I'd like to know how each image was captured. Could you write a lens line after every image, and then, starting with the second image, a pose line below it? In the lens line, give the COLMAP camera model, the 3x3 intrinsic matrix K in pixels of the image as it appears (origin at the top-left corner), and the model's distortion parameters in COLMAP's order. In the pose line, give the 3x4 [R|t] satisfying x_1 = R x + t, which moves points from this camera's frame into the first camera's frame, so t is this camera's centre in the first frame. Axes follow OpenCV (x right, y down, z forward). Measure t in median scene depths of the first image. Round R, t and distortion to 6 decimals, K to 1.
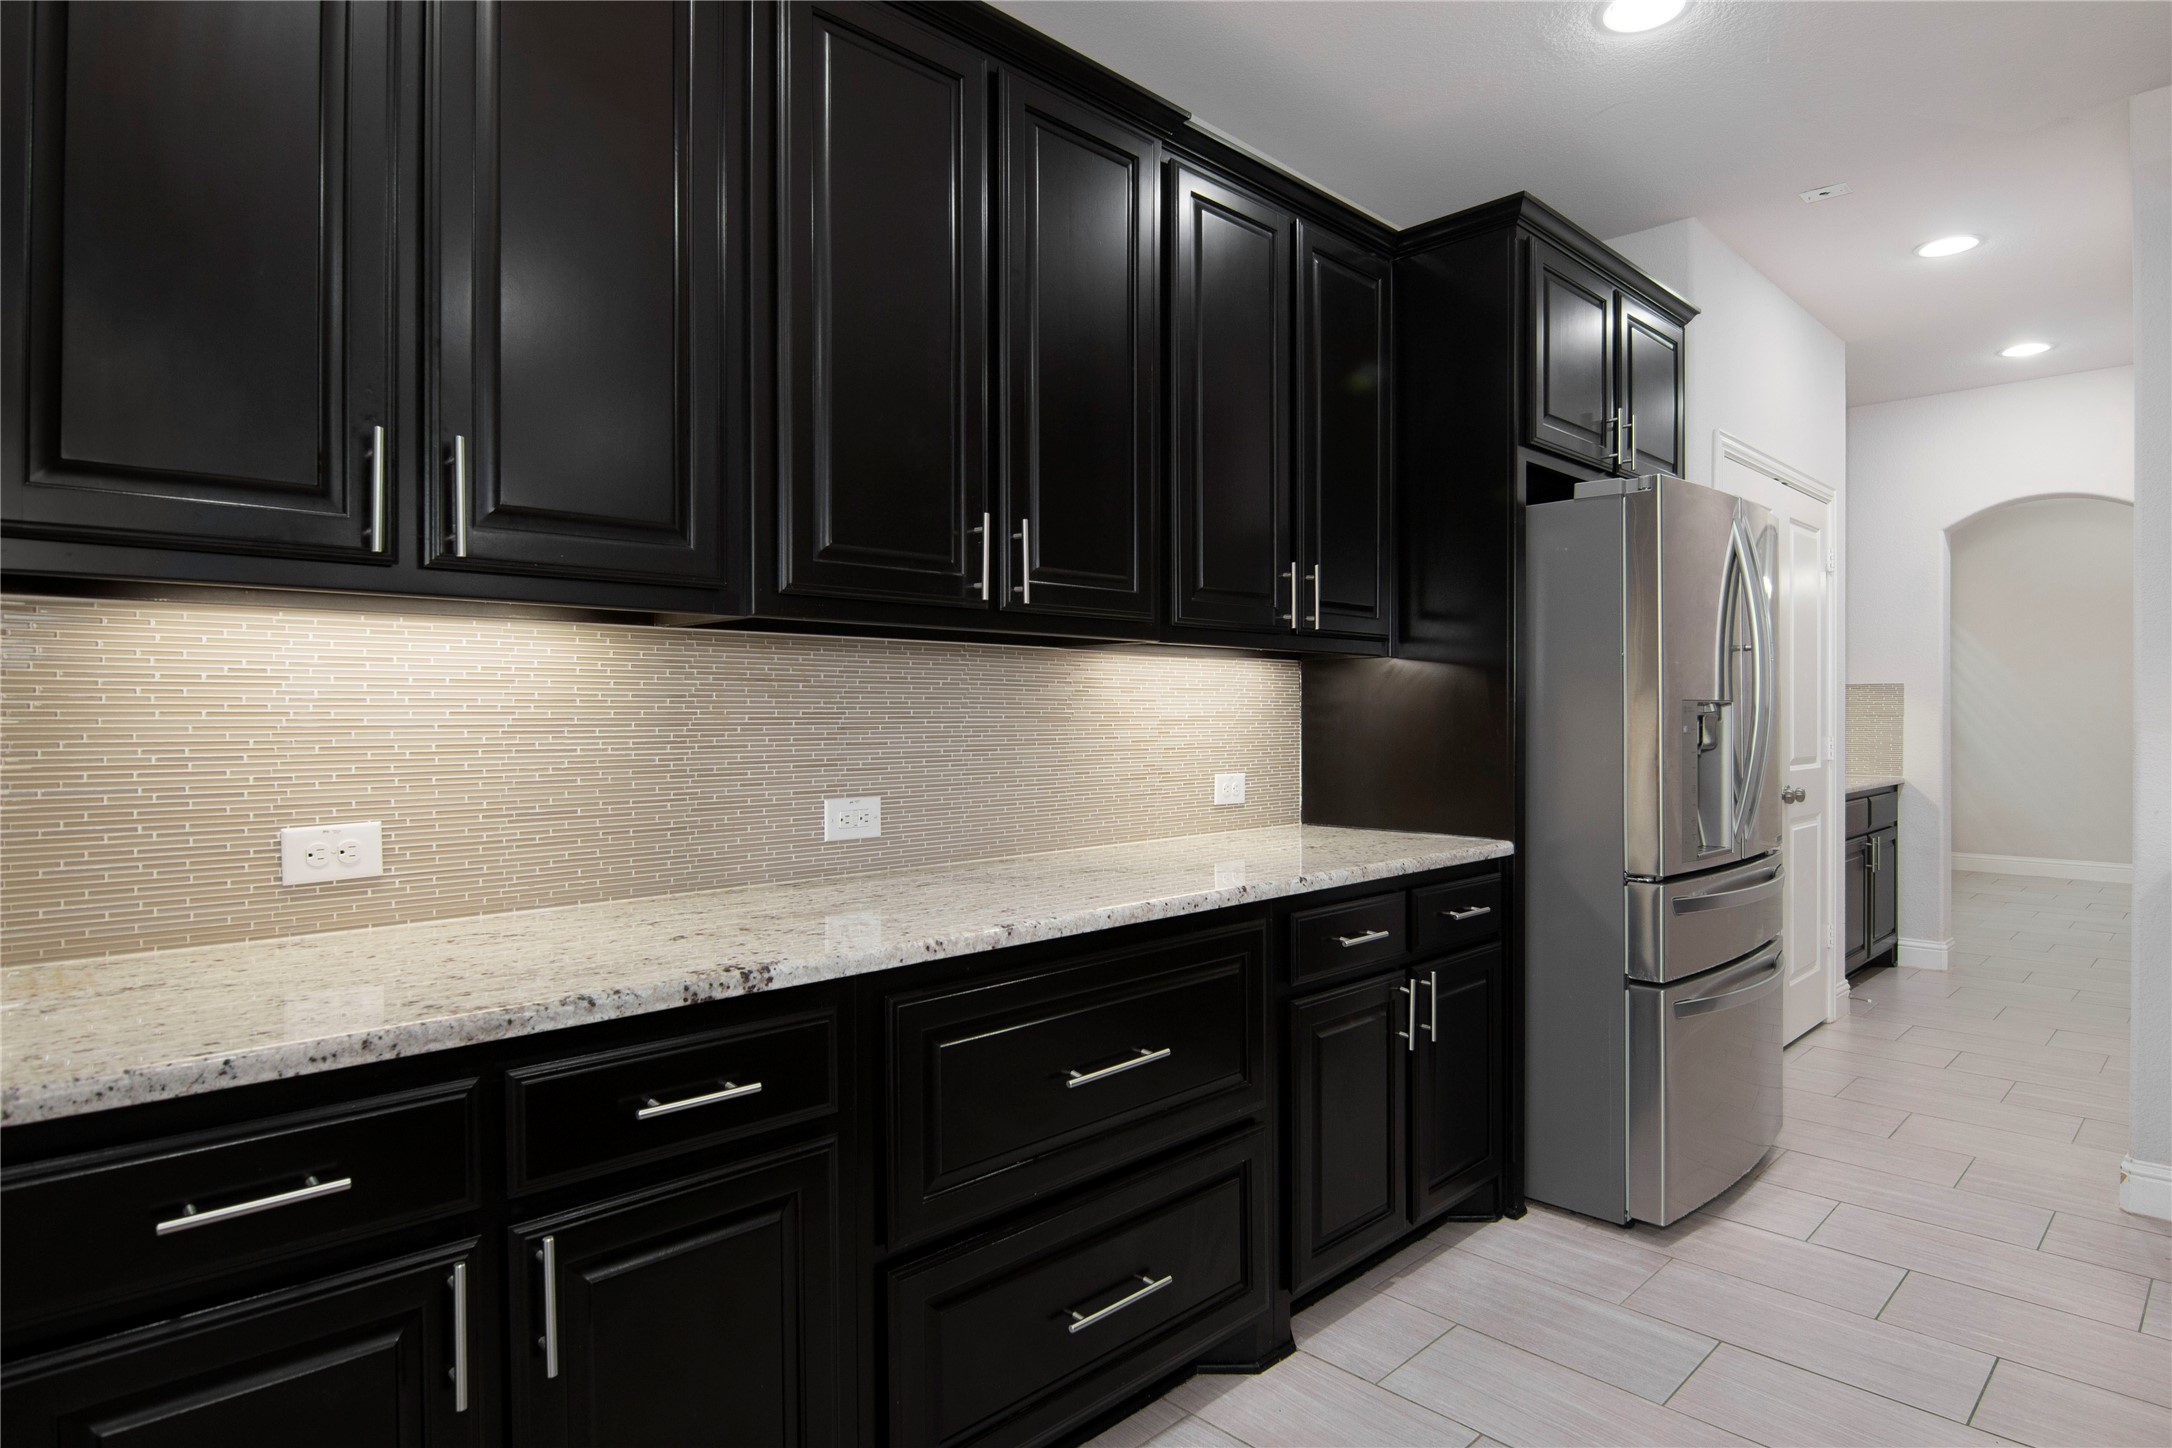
lens RADIAL K [[1203.3, 0, 1107.9], [0, 1203.3, 719.0], [0, 0, 1]] dist [0.001225, -0.002220]
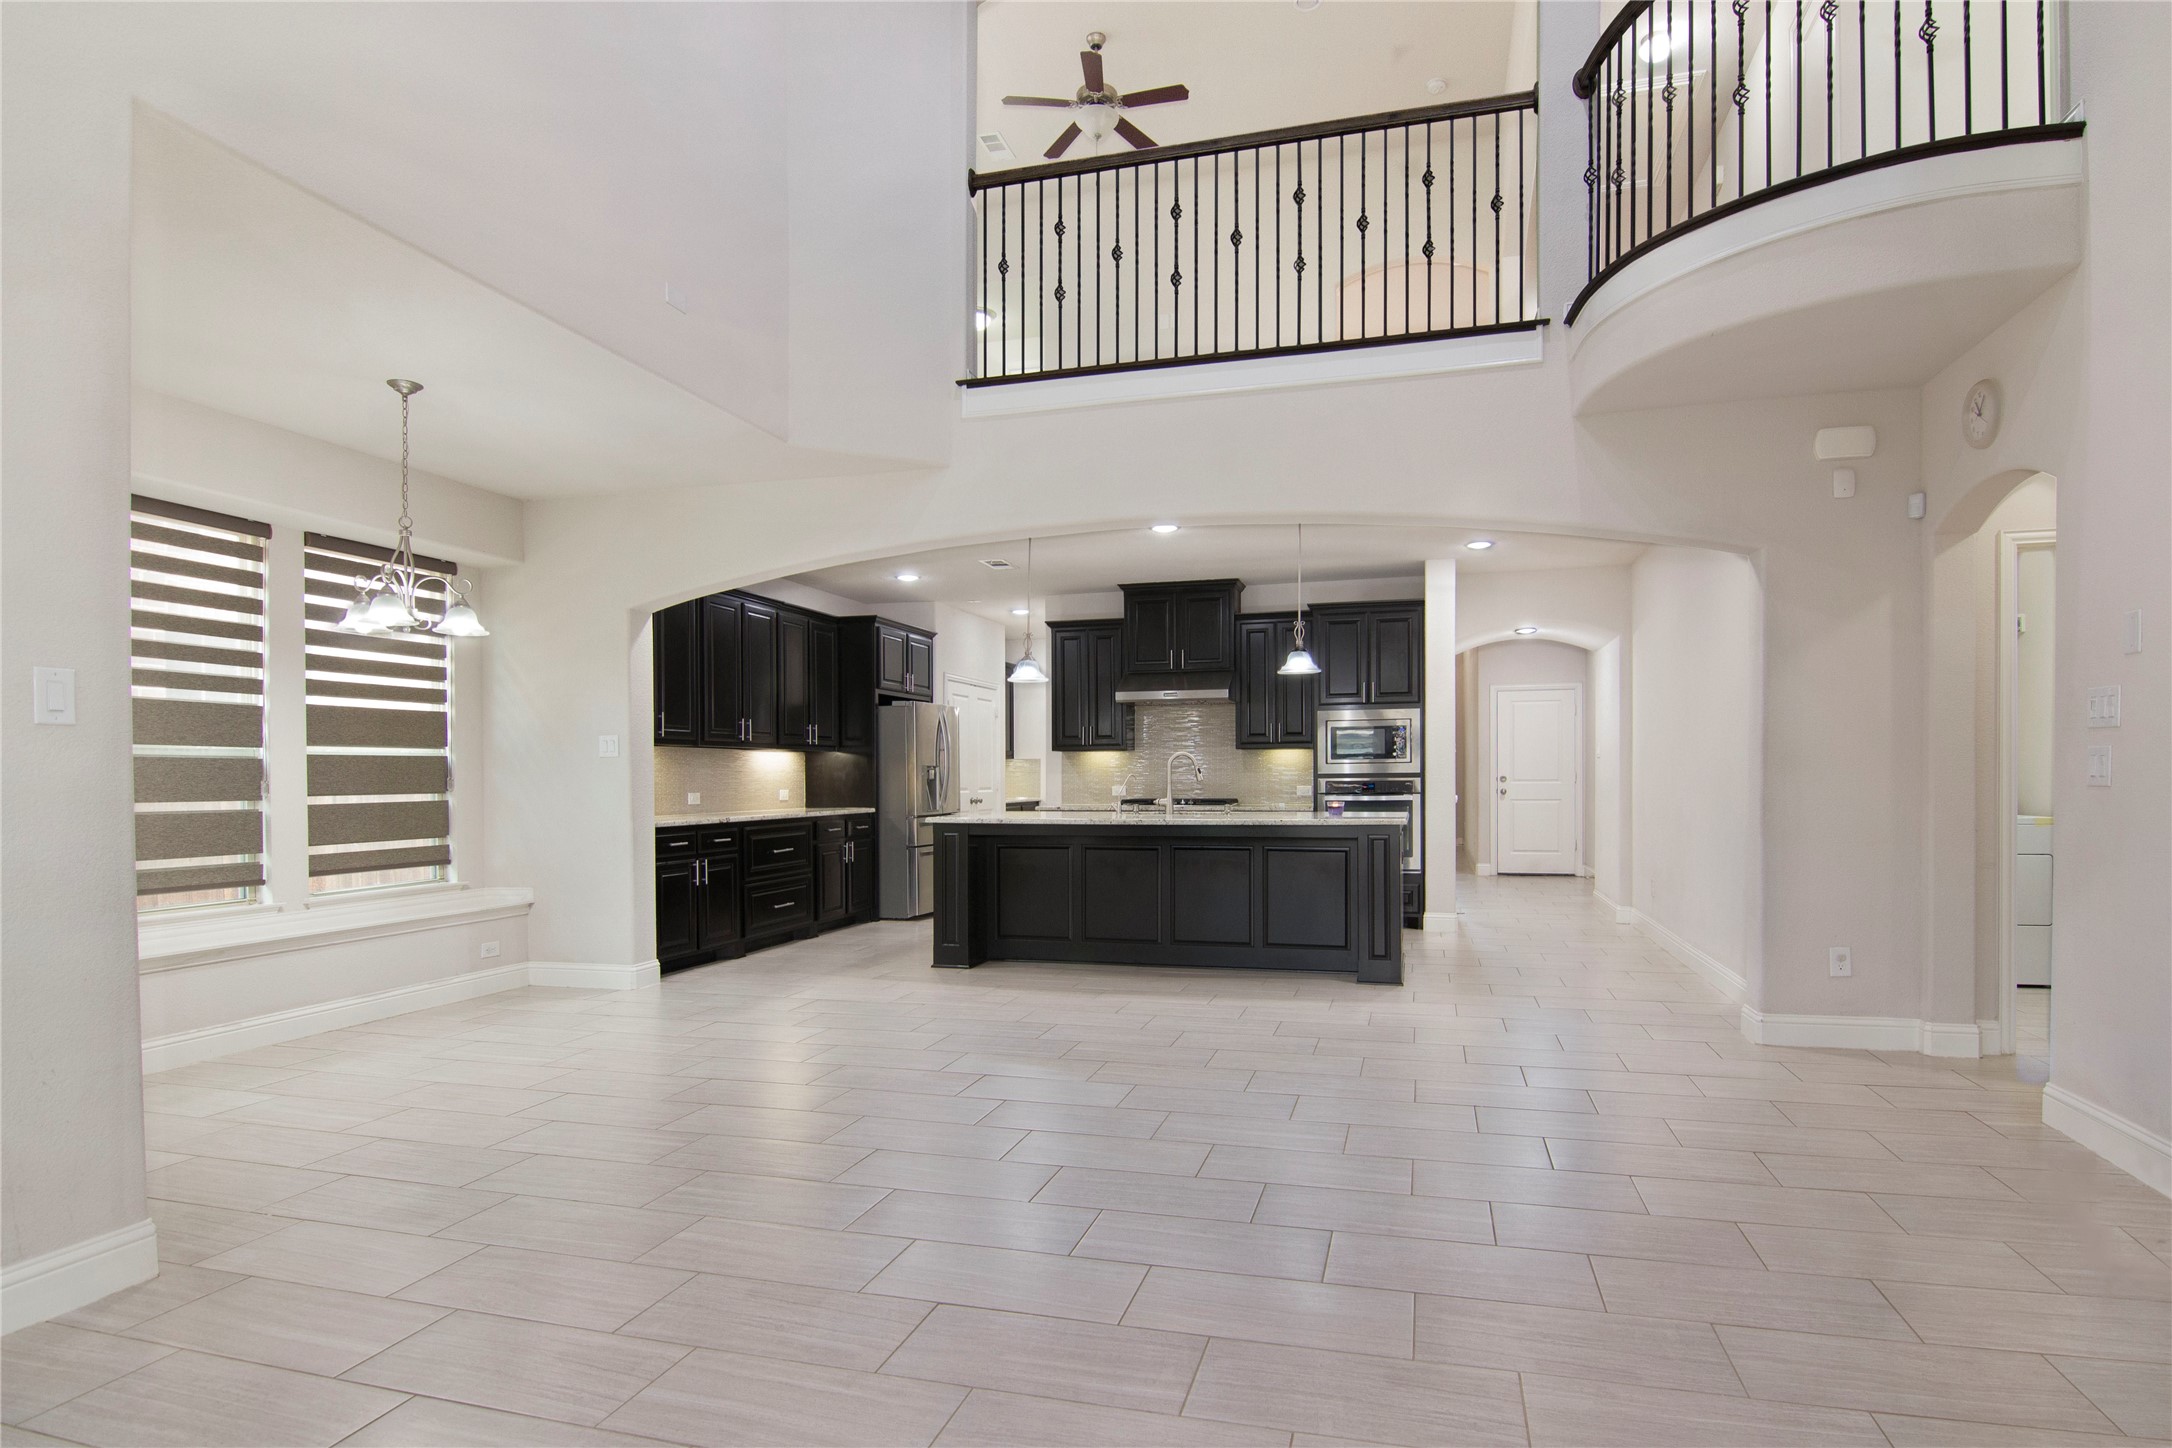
lens RADIAL K [[1115.9, 0, 1122.5], [0, 1115.9, 766.1], [0, 0, 1]] dist [-0.005298, -0.009125]
pose [[0.863079, -0.001715, 0.505066, -0.726243], [0.009539, 0.999871, -0.012905, 0.037352], [-0.504979, 0.015956, 0.862984, -2.315225]]
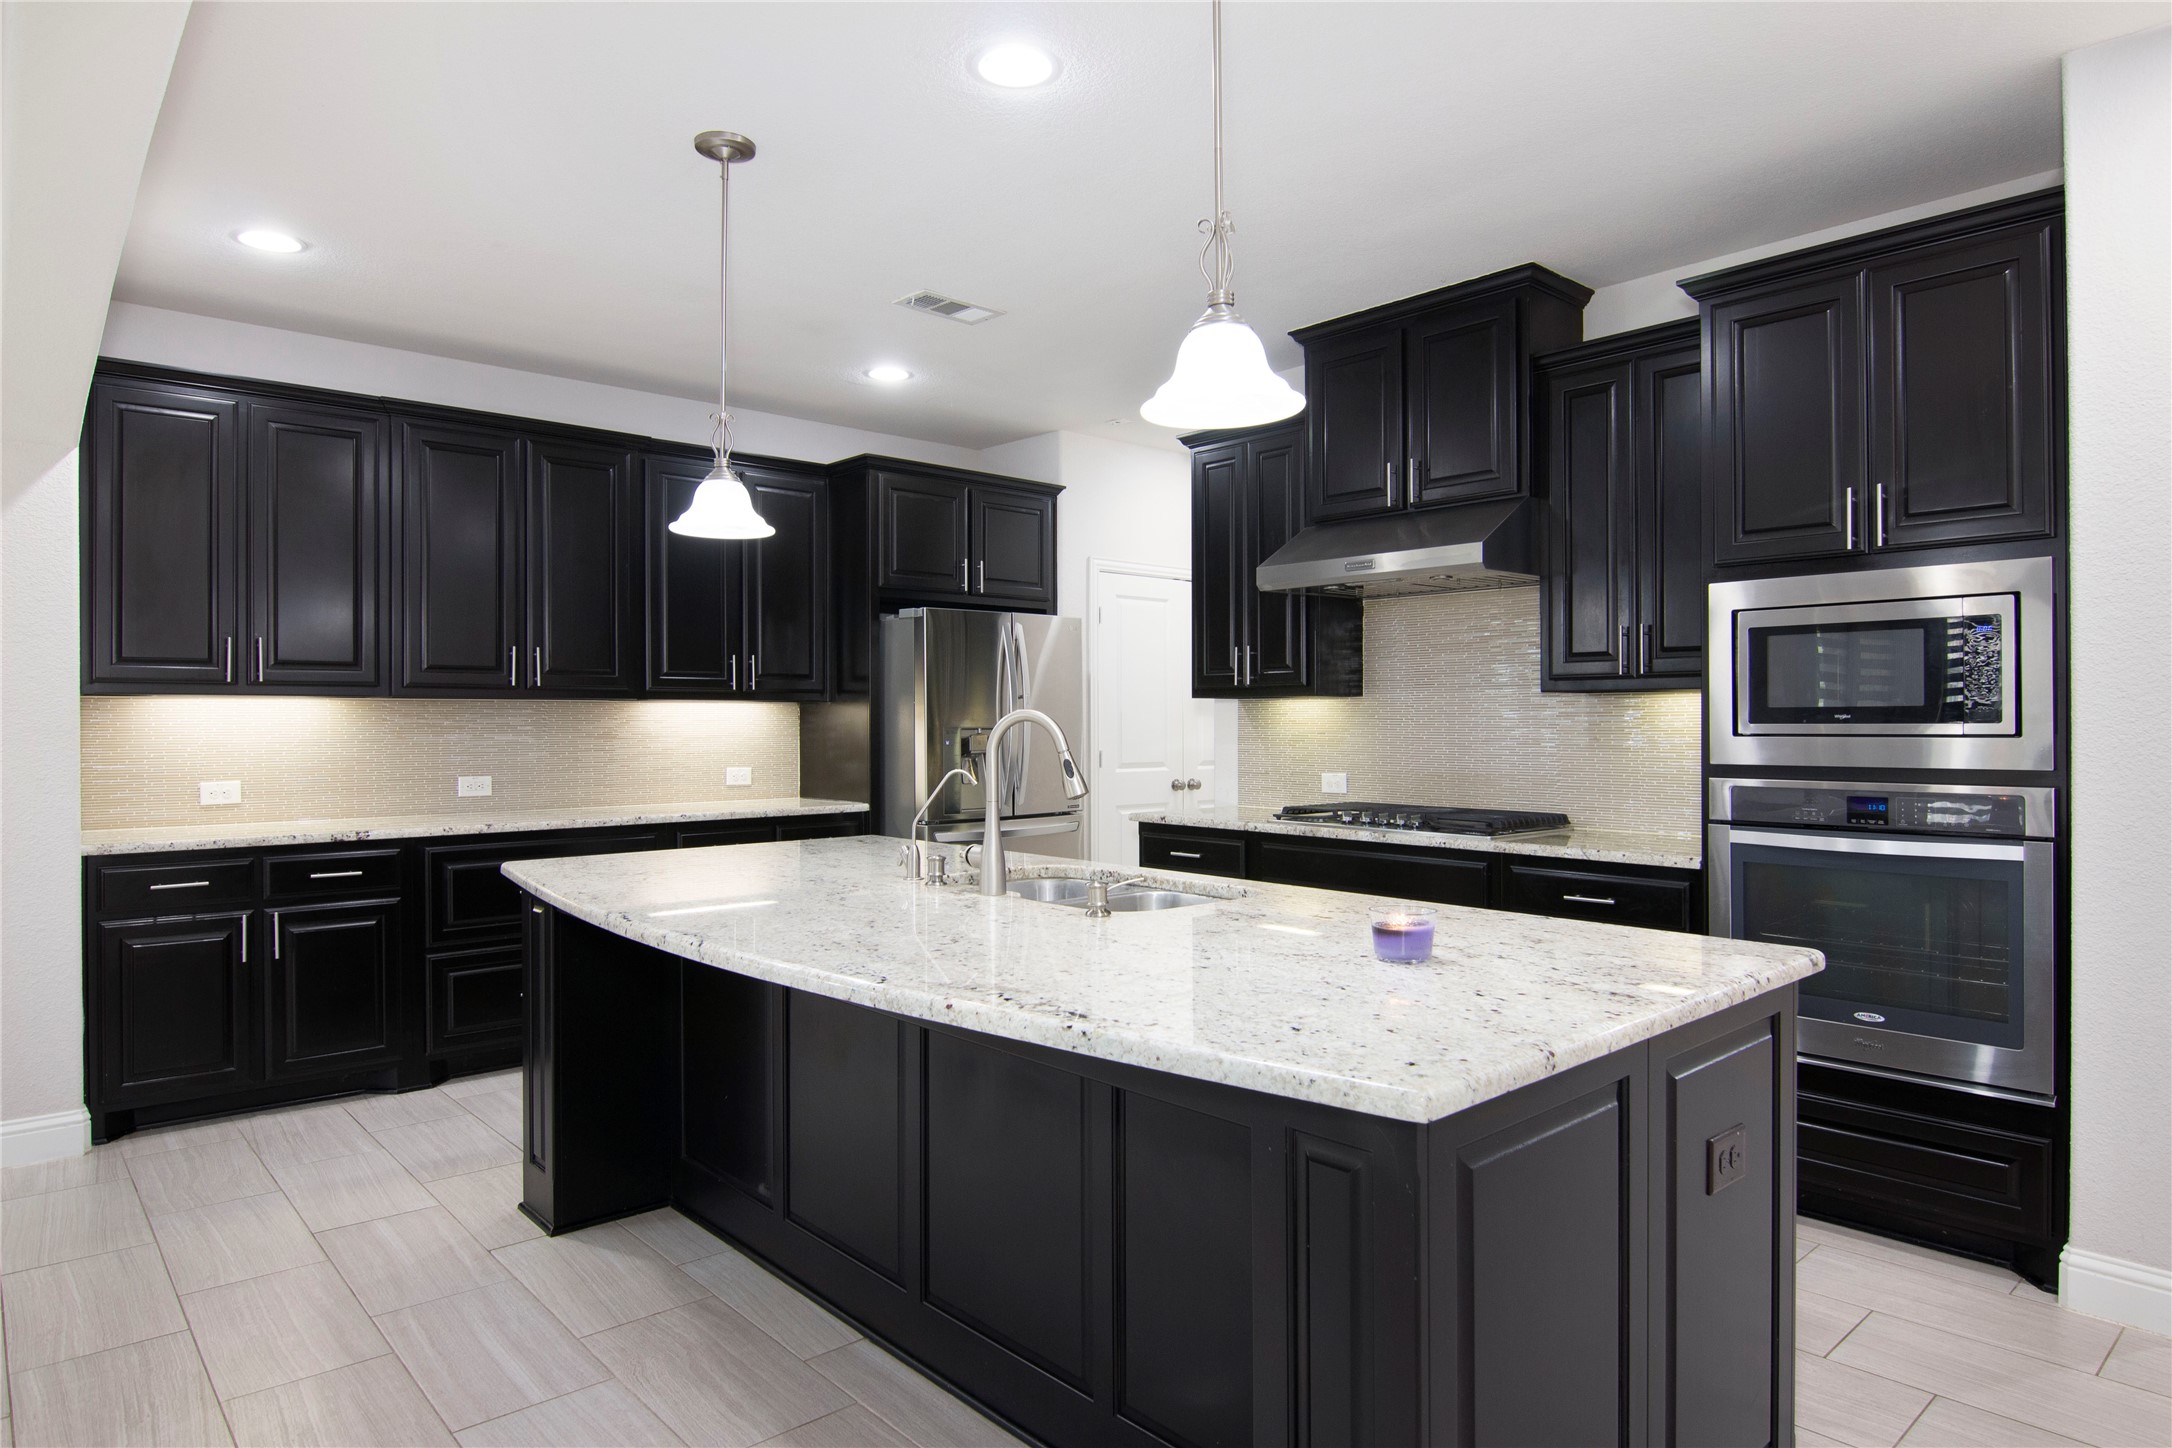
lens RADIAL K [[1301.1, 0, 1098.0], [0, 1301.1, 711.0], [0, 0, 1]] dist [-0.005757, -0.000691]
pose [[0.999066, -0.001643, -0.043184, 0.885420], [0.001079, 0.999914, -0.013085, -0.015395], [0.043202, 0.013026, 0.998981, -1.106761]]
